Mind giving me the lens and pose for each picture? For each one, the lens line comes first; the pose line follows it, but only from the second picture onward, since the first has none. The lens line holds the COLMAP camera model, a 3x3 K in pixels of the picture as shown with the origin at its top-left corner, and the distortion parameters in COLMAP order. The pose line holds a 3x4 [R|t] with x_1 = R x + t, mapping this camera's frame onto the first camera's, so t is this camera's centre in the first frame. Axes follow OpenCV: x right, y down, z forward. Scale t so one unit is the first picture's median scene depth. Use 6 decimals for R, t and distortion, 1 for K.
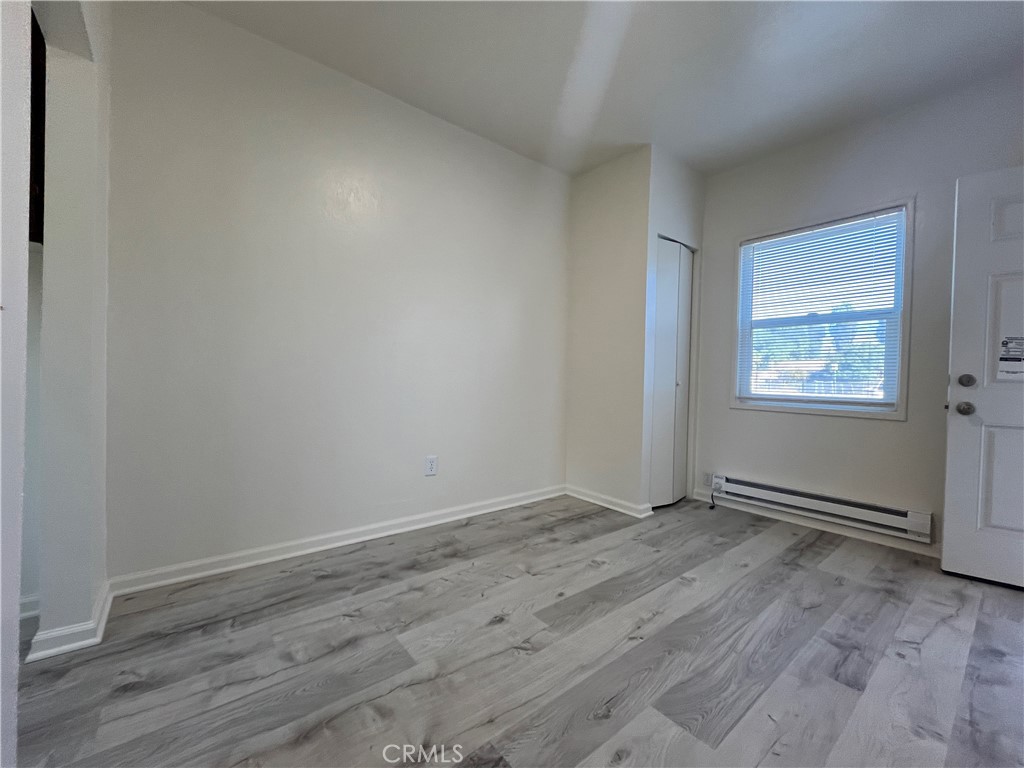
lens RADIAL K [[417.8, 0, 511.5], [0, 417.8, 386.4], [0, 0, 1]] dist [-0.002841, -0.000114]
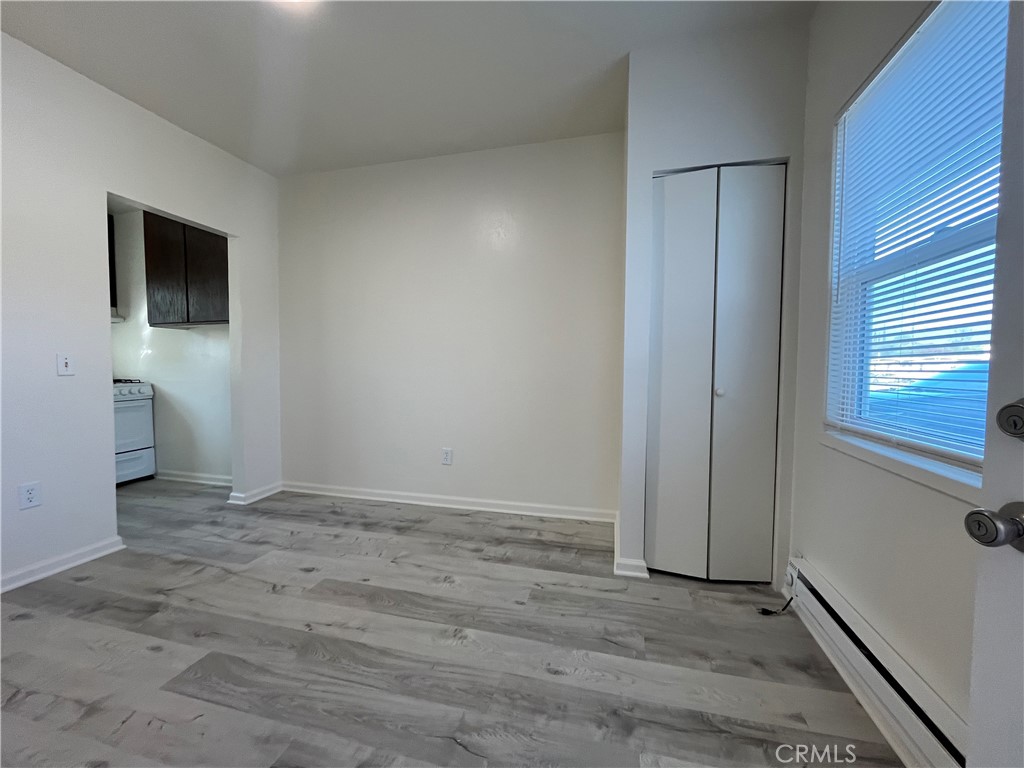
lens RADIAL K [[417.8, 0, 511.5], [0, 417.8, 386.4], [0, 0, 1]] dist [-0.002841, -0.000114]
pose [[0.591034, 0.019822, -0.806403, 1.087809], [-0.008278, 0.999794, 0.018509, -0.038181], [0.806604, -0.004263, 0.591076, 0.576116]]
